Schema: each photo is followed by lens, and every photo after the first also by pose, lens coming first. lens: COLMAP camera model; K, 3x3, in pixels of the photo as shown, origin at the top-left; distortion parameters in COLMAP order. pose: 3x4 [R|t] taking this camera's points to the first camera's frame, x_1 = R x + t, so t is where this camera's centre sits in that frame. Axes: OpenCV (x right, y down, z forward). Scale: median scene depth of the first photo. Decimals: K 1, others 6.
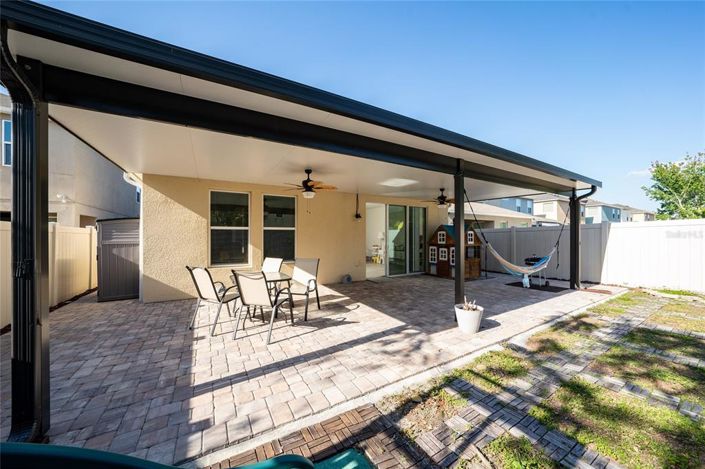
lens RADIAL K [[246.3, 0, 353.5], [0, 246.3, 236.3], [0, 0, 1]] dist [-0.007360, -0.000087]
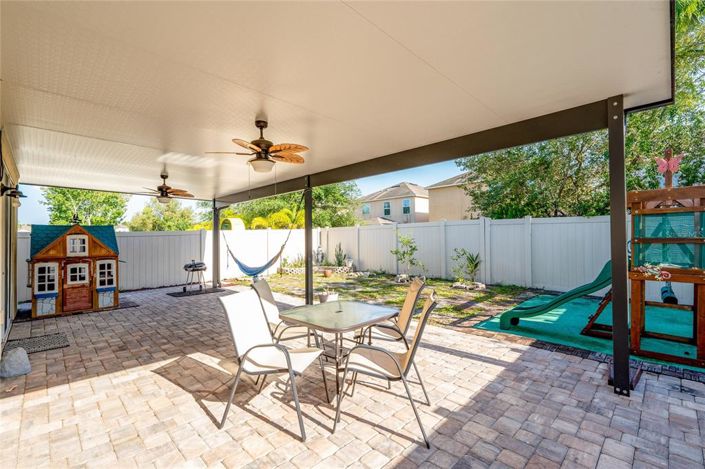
lens RADIAL K [[319.9, 0, 350.2], [0, 319.9, 235.8], [0, 0, 1]] dist [0.001804, 0.000391]
pose [[-0.243792, 0.018997, 0.969641, -0.819784], [0.019065, 0.999709, -0.014793, 0.008616], [-0.969640, 0.014879, -0.244083, 0.874288]]
